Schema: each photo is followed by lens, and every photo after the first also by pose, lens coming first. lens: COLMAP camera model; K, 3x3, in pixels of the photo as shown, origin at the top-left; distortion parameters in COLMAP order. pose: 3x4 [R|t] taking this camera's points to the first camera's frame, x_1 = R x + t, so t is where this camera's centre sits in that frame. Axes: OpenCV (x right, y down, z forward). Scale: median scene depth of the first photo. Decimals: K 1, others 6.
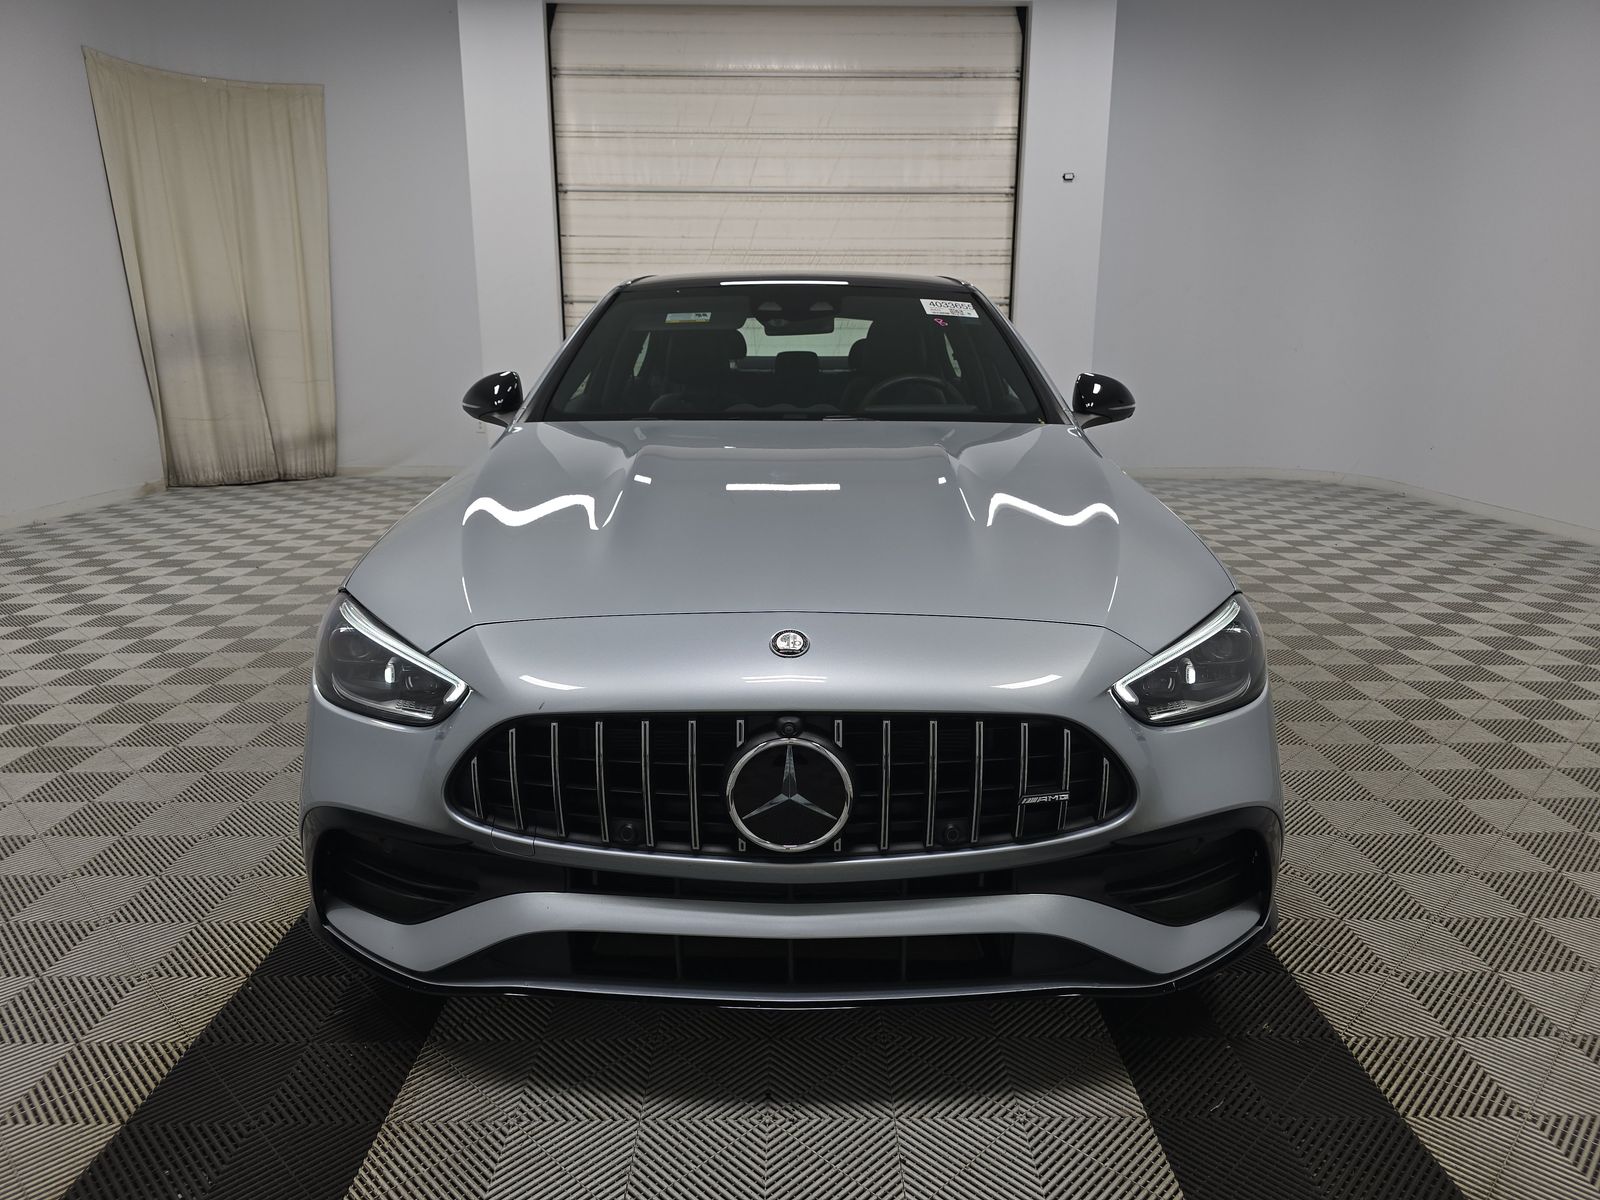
lens RADIAL K [[1088.1, 0, 801.1], [0, 1088.1, 576.0], [0, 0, 1]] dist [0.037981, -0.000891]
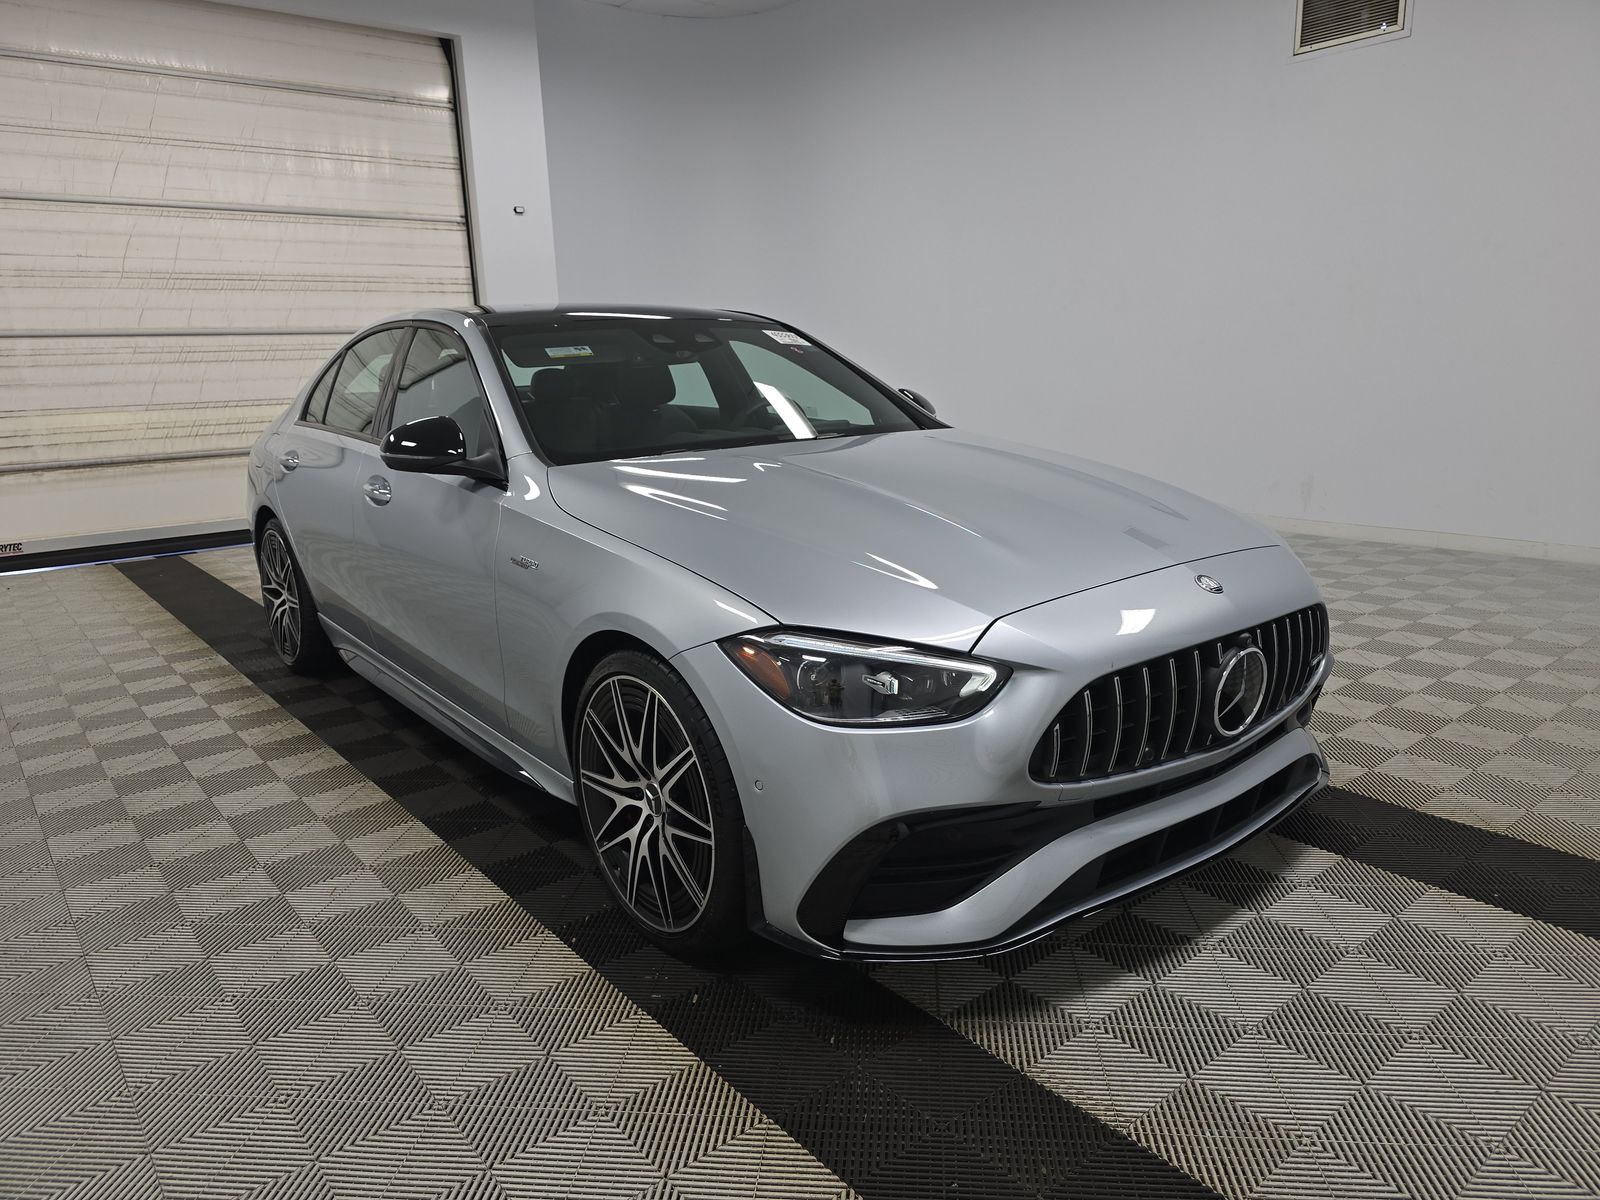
lens RADIAL K [[1094.0, 0, 800.0], [0, 1094.0, 600.0], [0, 0, 1]] dist [-0.000176, -0.003125]
pose [[0.783014, -0.158803, 0.601390, -0.221778], [0.159325, 0.985809, 0.052870, -0.012784], [-0.601252, 0.054419, 0.797204, 0.035308]]
